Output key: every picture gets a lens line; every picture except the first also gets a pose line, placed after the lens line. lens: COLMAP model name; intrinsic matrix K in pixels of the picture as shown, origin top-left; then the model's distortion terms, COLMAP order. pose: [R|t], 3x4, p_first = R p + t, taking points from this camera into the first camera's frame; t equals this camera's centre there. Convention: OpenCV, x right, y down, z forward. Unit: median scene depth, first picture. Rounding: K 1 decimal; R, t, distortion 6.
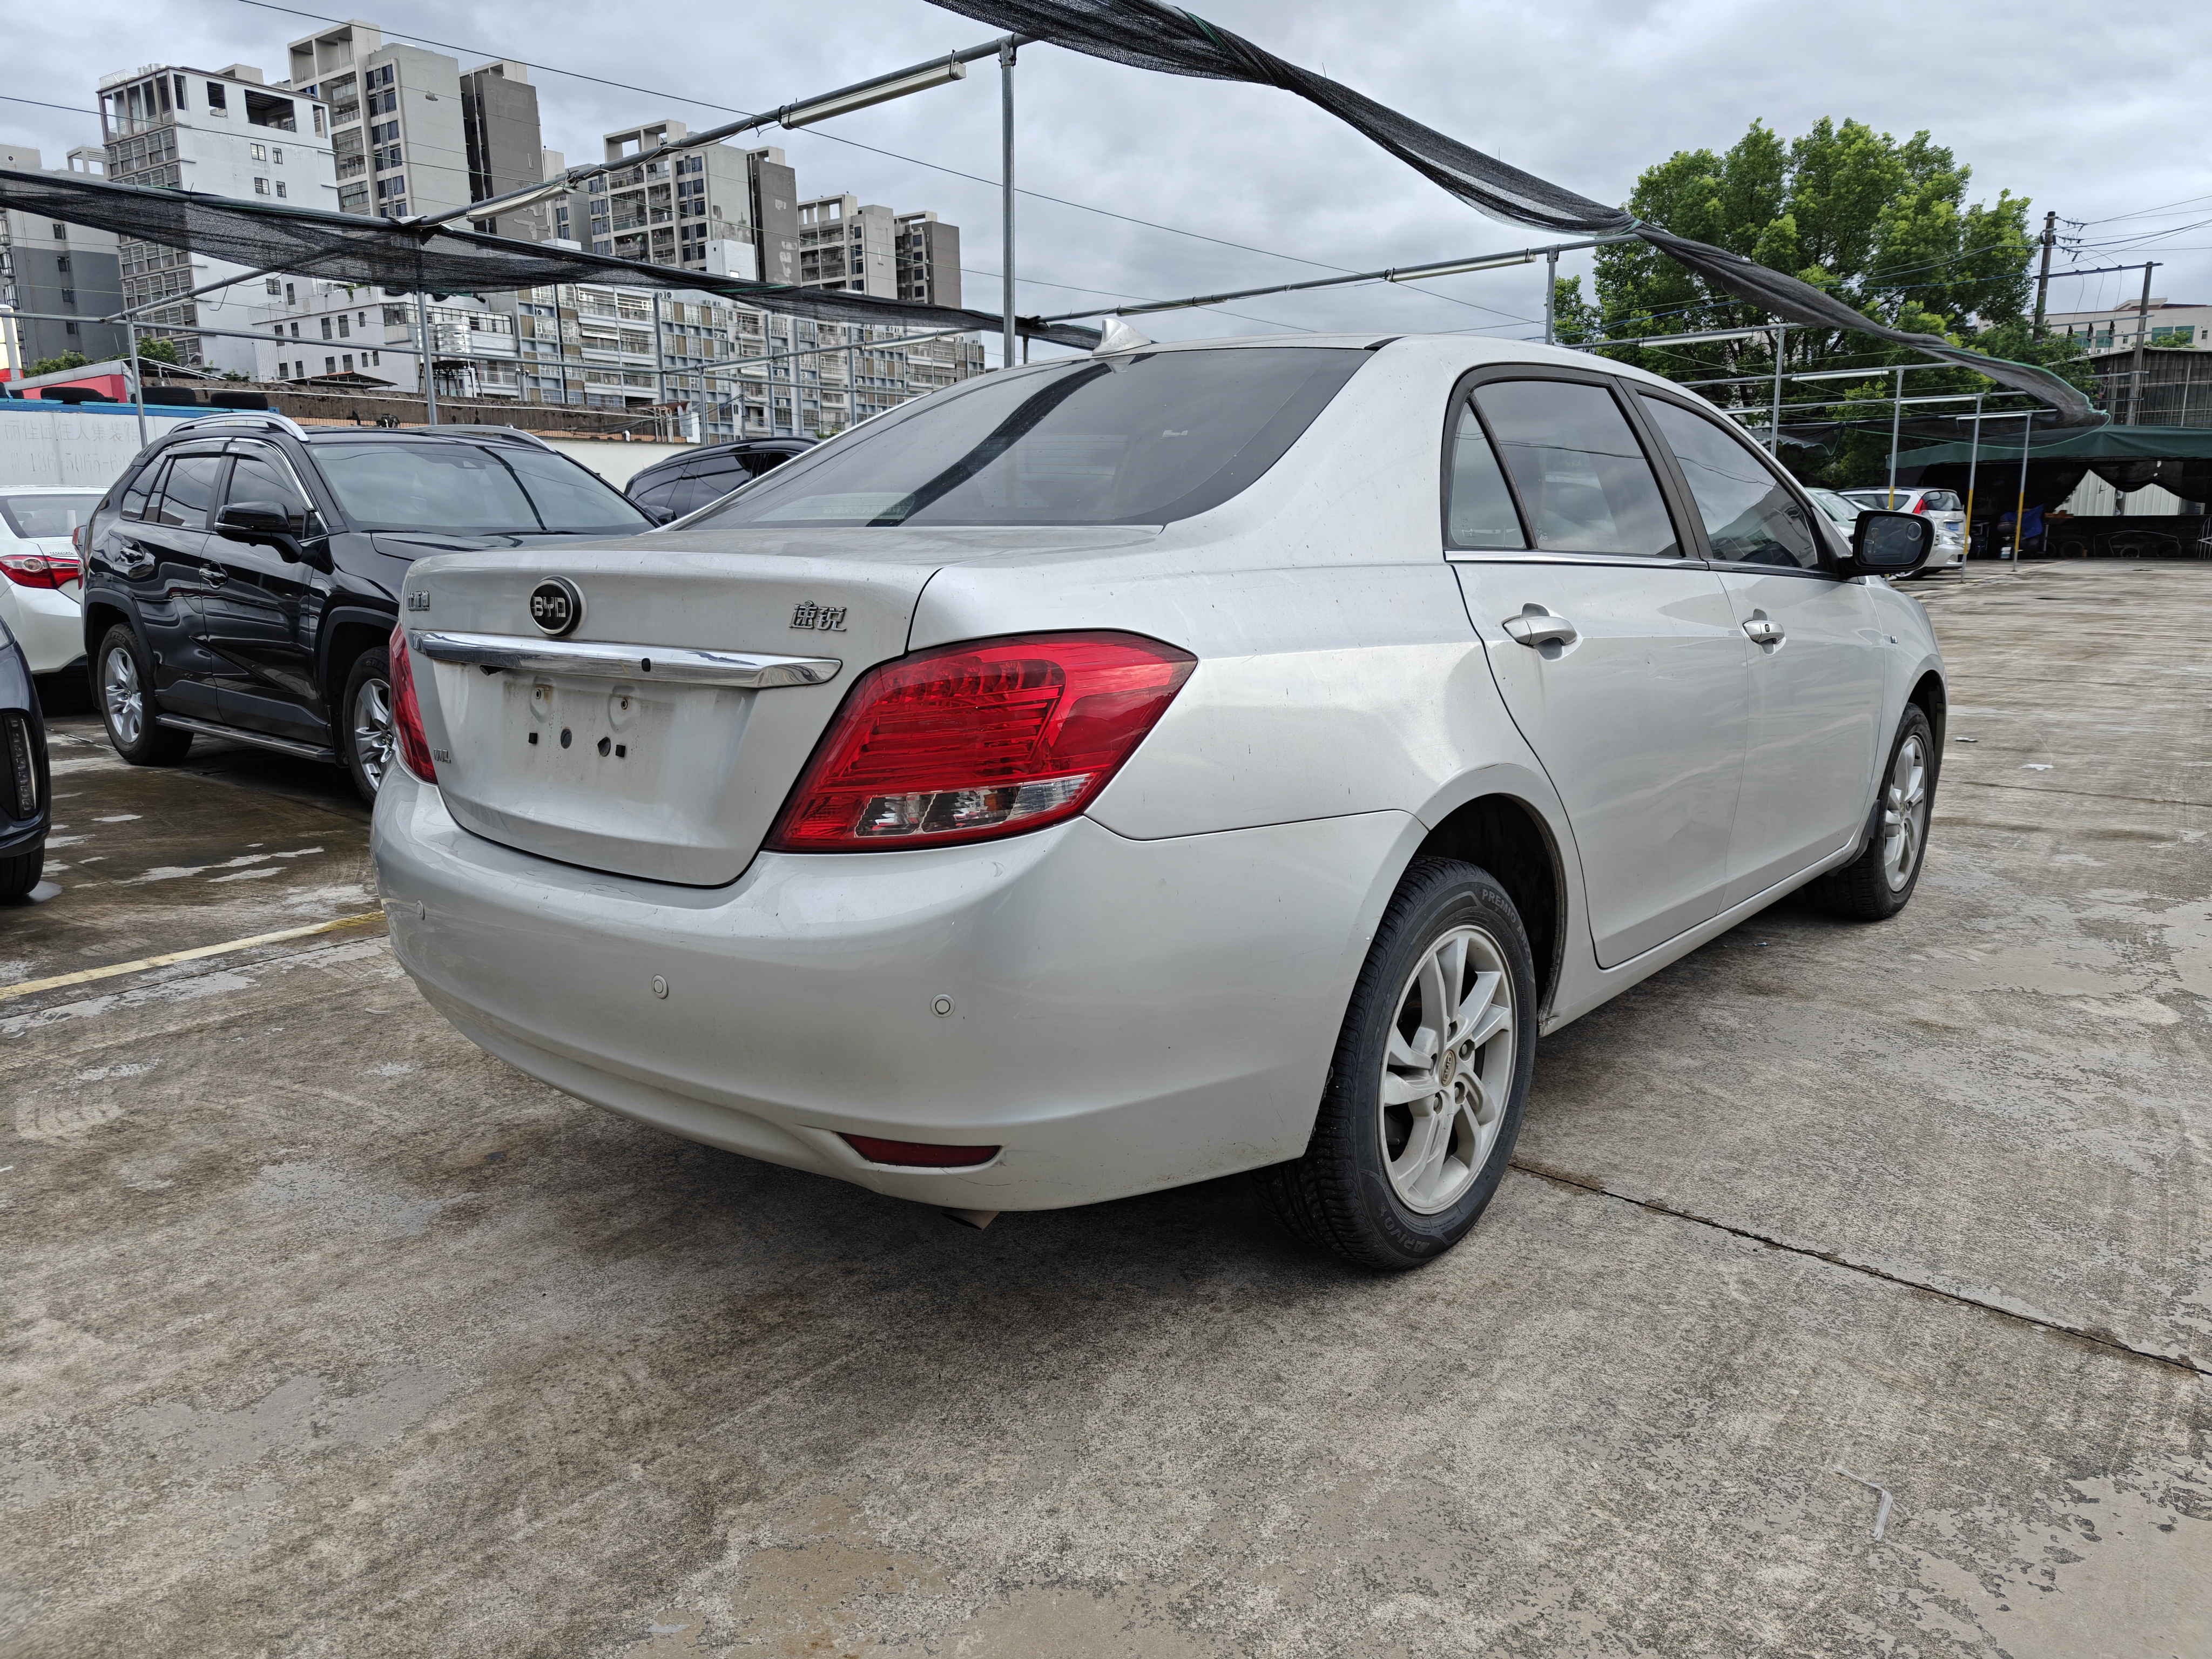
lens RADIAL K [[1504.6, 0, 1087.4], [0, 1504.6, 820.1], [0, 0, 1]] dist [0.056403, -0.058850]
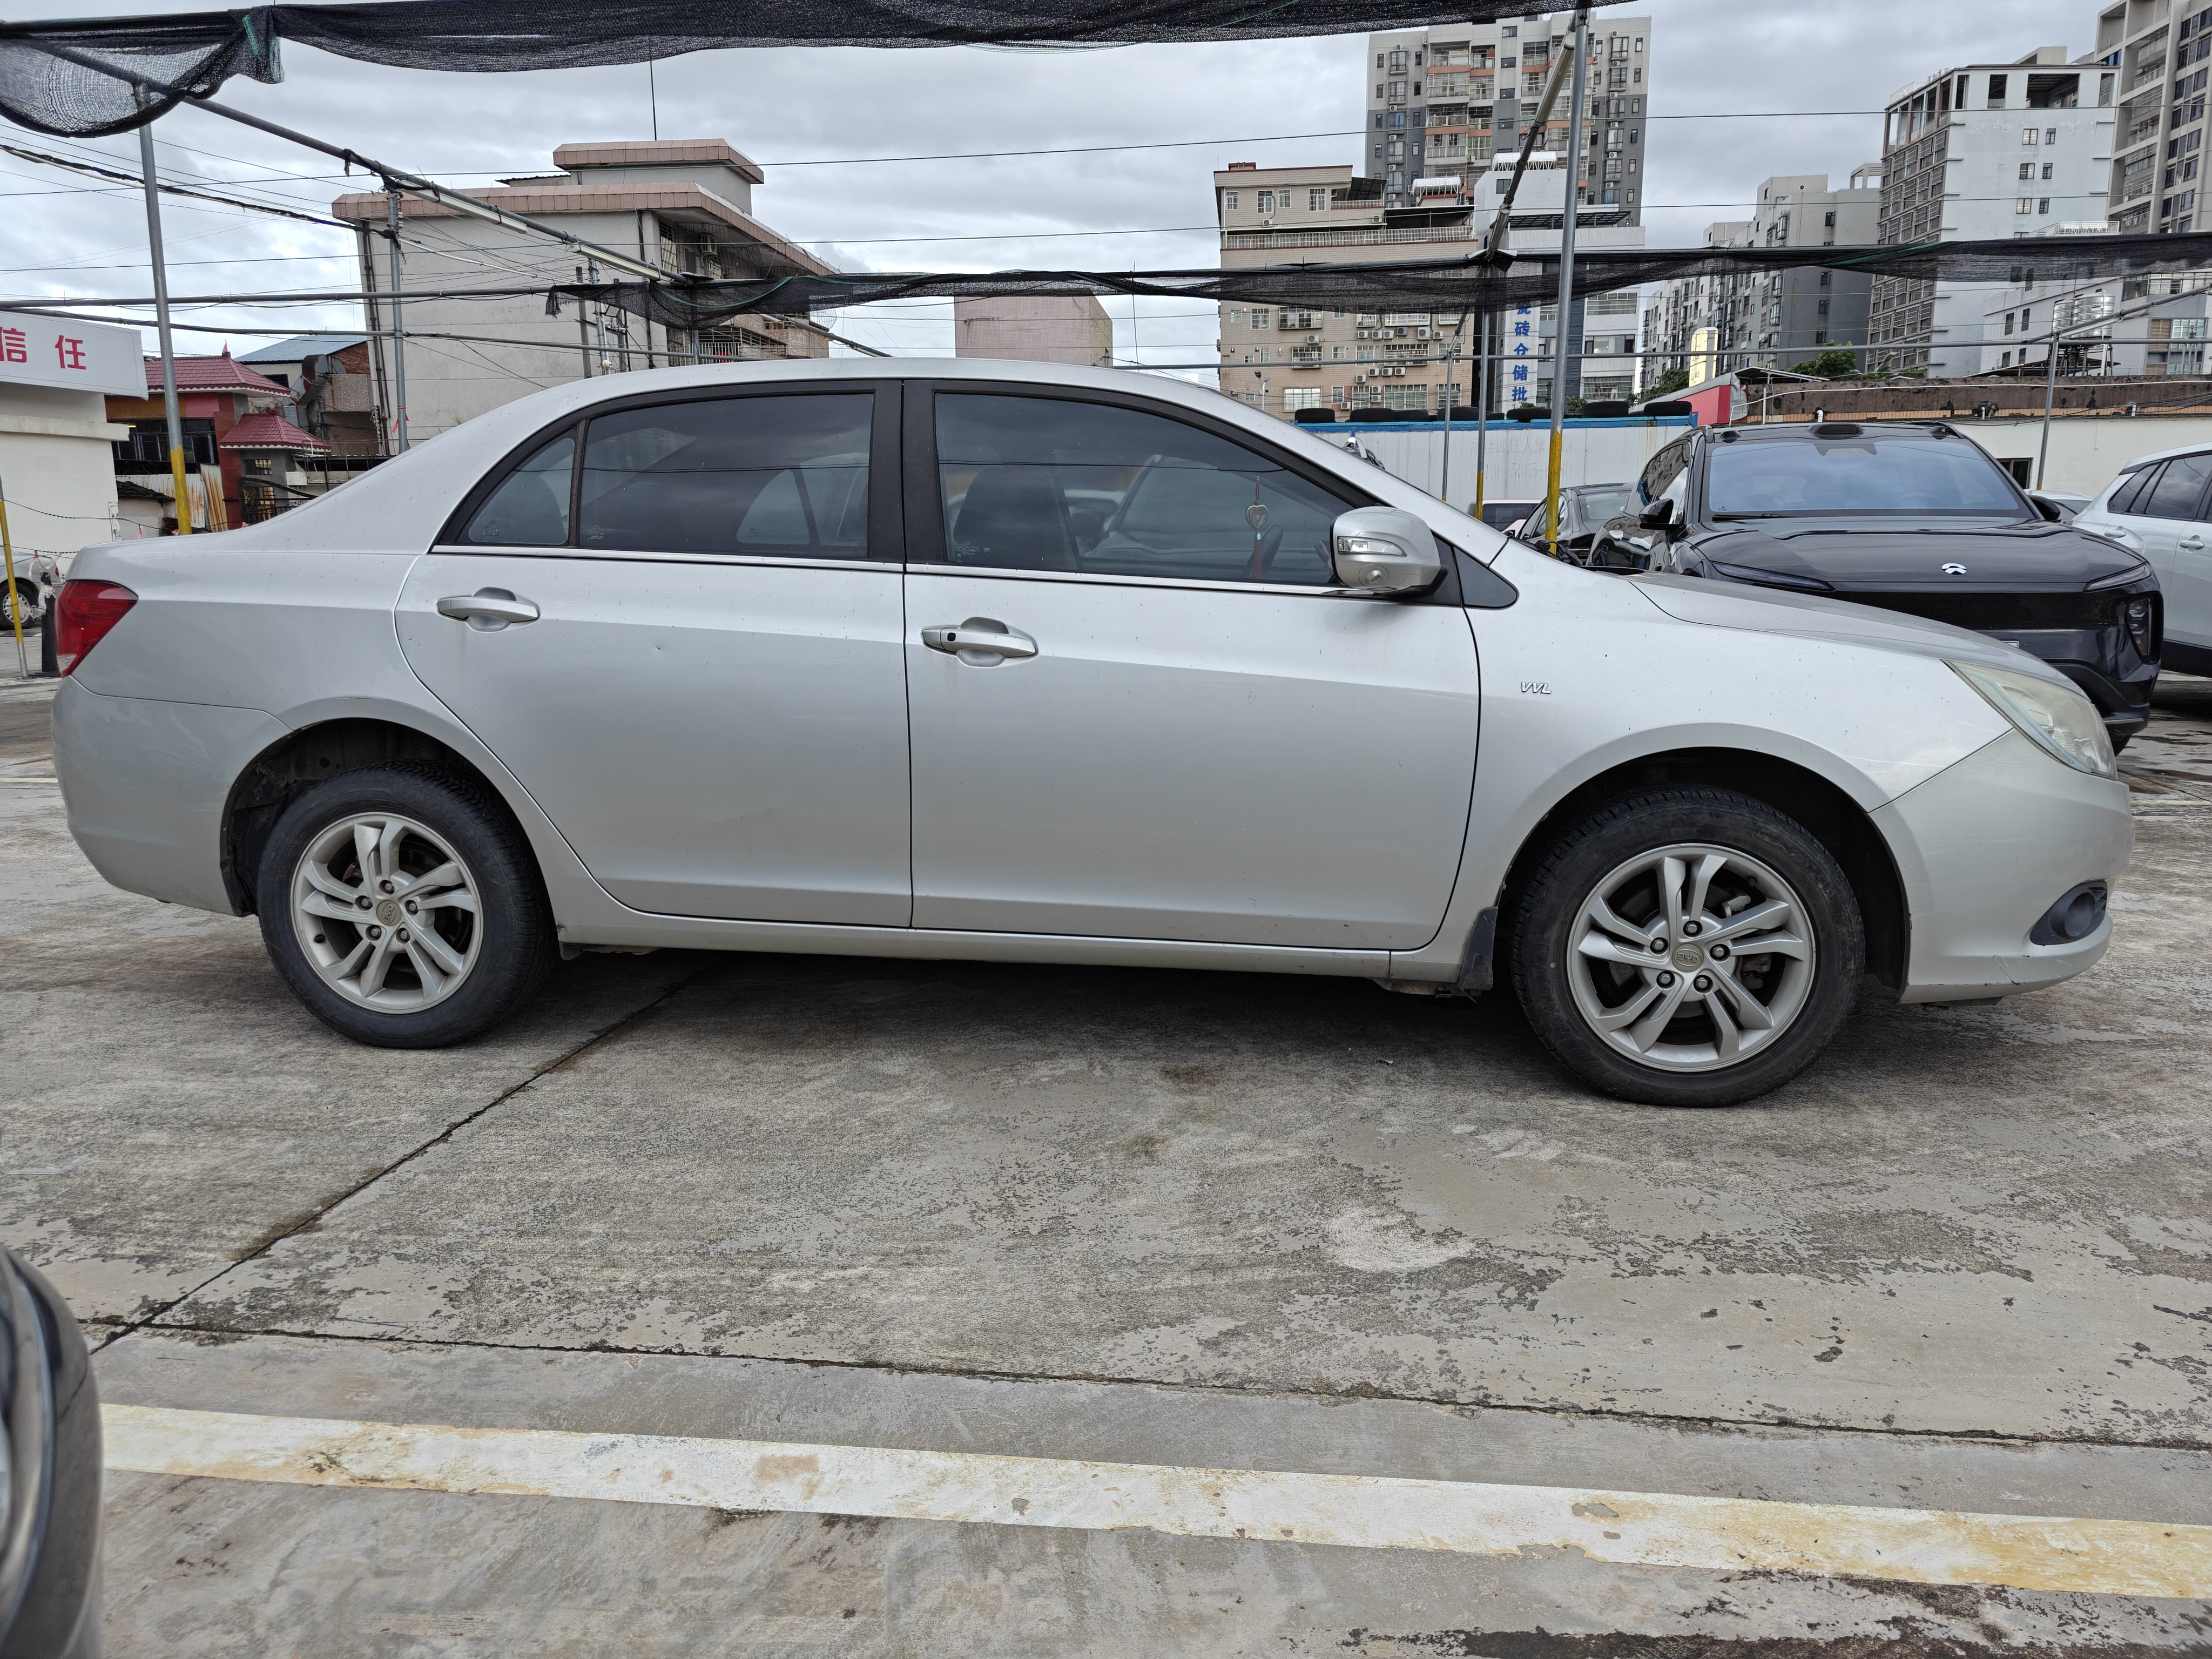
lens RADIAL K [[1504.6, 0, 1103.5], [0, 1504.6, 811.3], [0, 0, 1]] dist [0.056403, -0.058850]
pose [[0.527055, 0.157878, -0.835038, 1.550824], [-0.158755, 0.983586, 0.085761, -0.137784], [0.834871, 0.087365, 0.543468, 0.692297]]
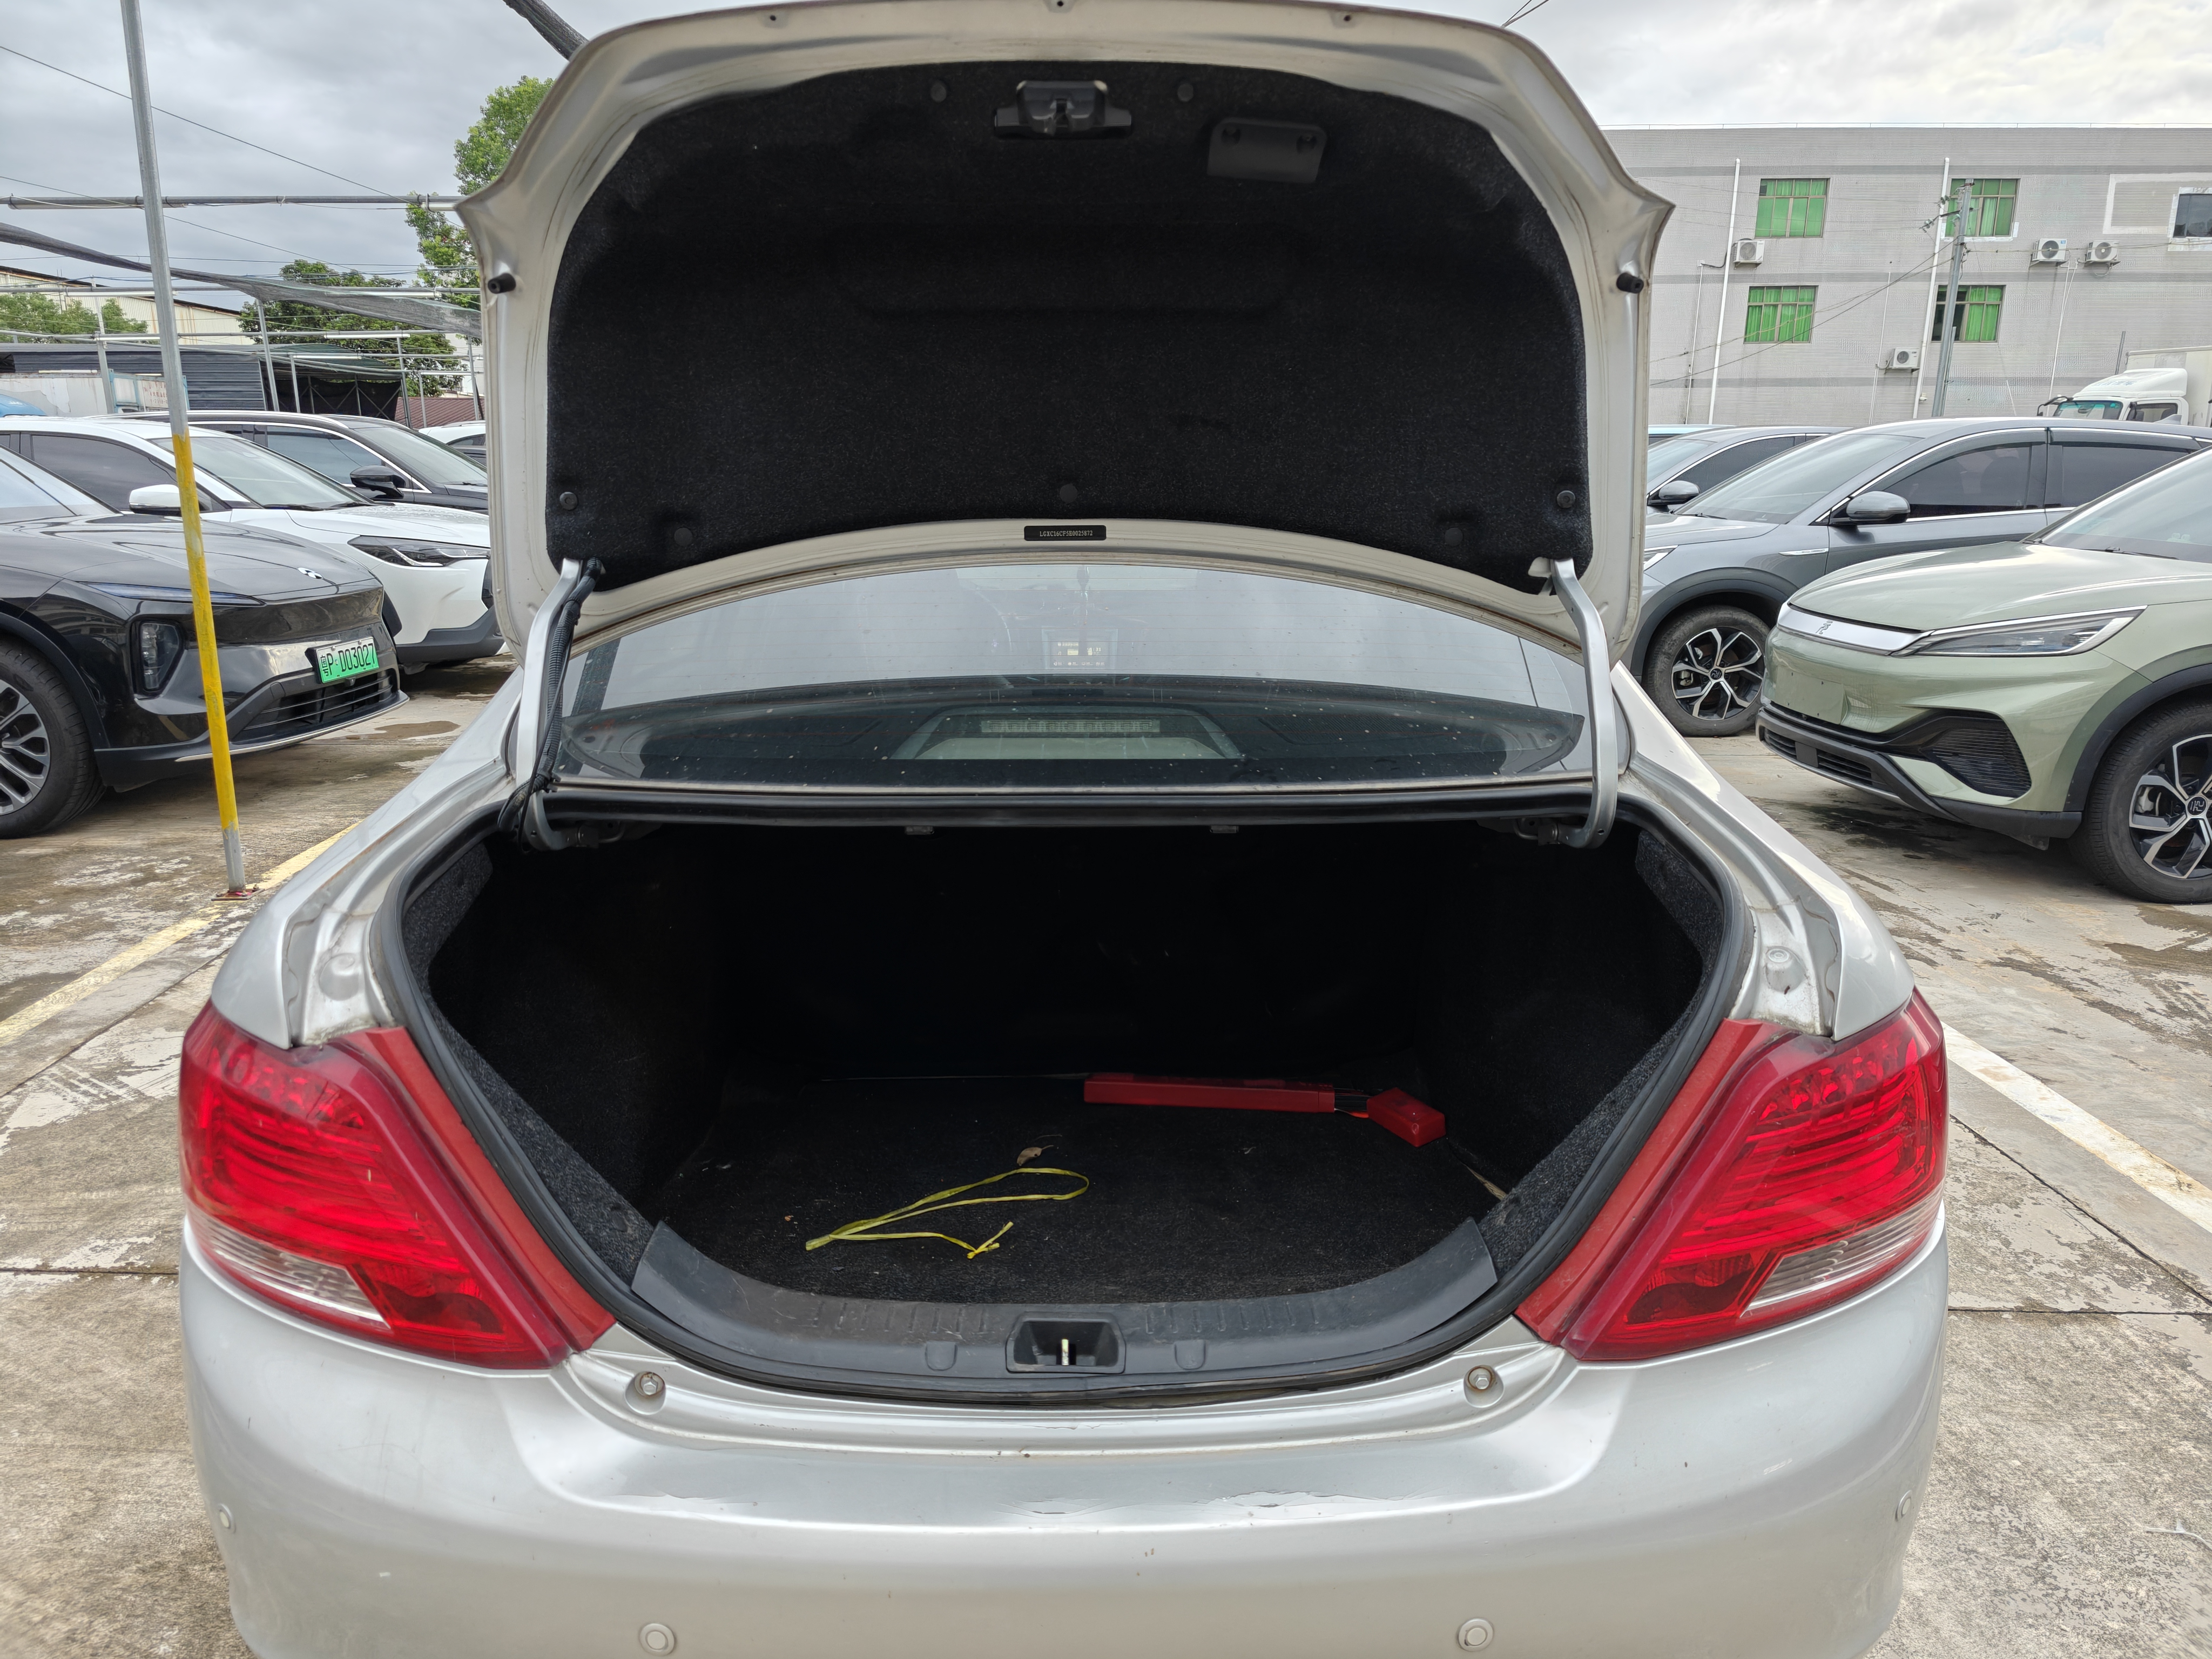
lens RADIAL K [[1504.6, 0, 1099.0], [0, 1504.6, 817.7], [0, 0, 1]] dist [0.056403, -0.058850]
pose [[0.753246, -0.143818, 0.641823, -0.530951], [0.115501, 0.989561, 0.086186, -0.204740], [-0.647518, 0.009212, 0.761995, 0.443409]]
